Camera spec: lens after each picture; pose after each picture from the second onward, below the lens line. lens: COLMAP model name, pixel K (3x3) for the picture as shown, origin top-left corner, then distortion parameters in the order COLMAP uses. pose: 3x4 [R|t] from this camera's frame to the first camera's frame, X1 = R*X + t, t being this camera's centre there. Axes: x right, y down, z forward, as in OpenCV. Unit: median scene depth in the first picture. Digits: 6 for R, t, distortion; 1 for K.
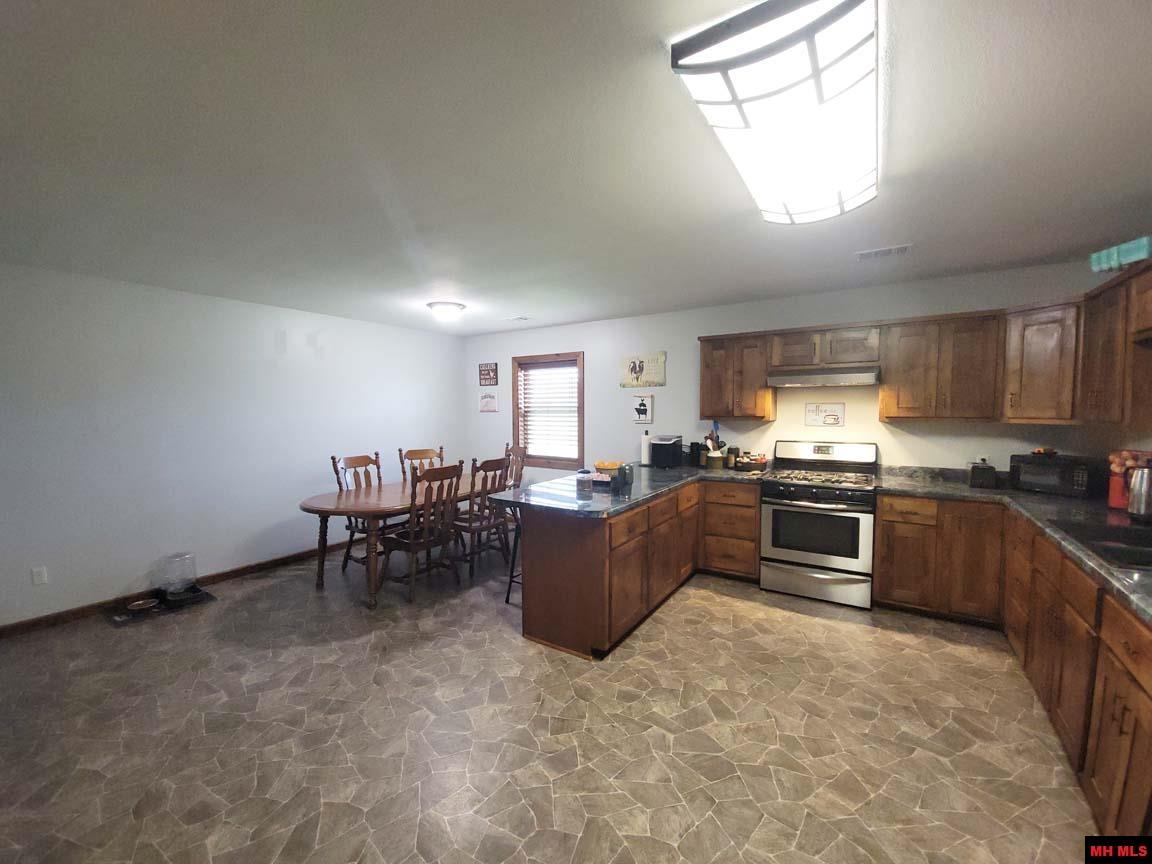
lens RADIAL K [[466.4, 0, 562.7], [0, 466.4, 434.1], [0, 0, 1]] dist [-0.000674, -0.002324]
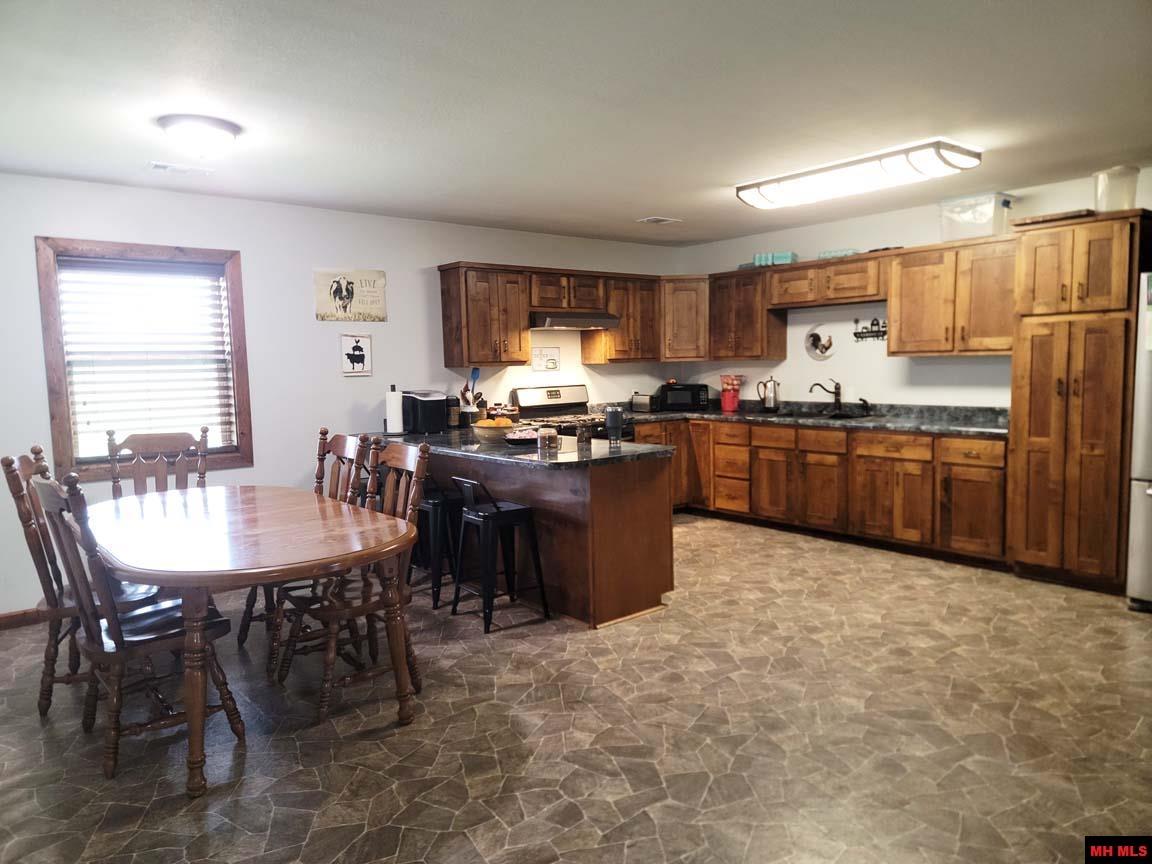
lens RADIAL K [[784.6, 0, 578.3], [0, 784.6, 434.0], [0, 0, 1]] dist [0.068678, -0.034829]
pose [[0.280497, -0.092091, 0.955427, -1.235410], [0.071783, 0.994612, 0.074794, -0.003963], [-0.957167, 0.047604, 0.285597, 0.566436]]
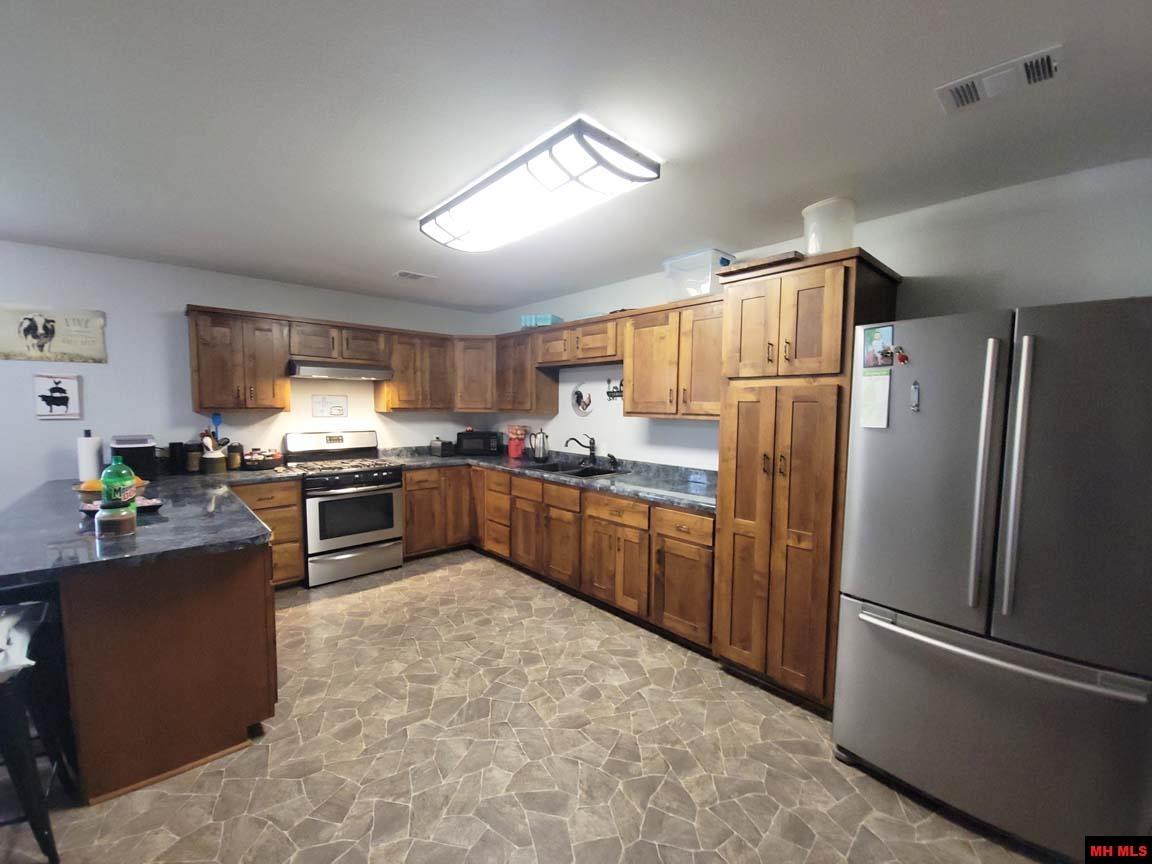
lens RADIAL K [[466.4, 0, 564.6], [0, 466.4, 438.5], [0, 0, 1]] dist [-0.000674, -0.002324]
pose [[0.245203, -0.064477, 0.967325, -0.402132], [0.040240, 0.997603, 0.056295, -0.008497], [-0.968636, 0.025122, 0.247210, 0.276800]]
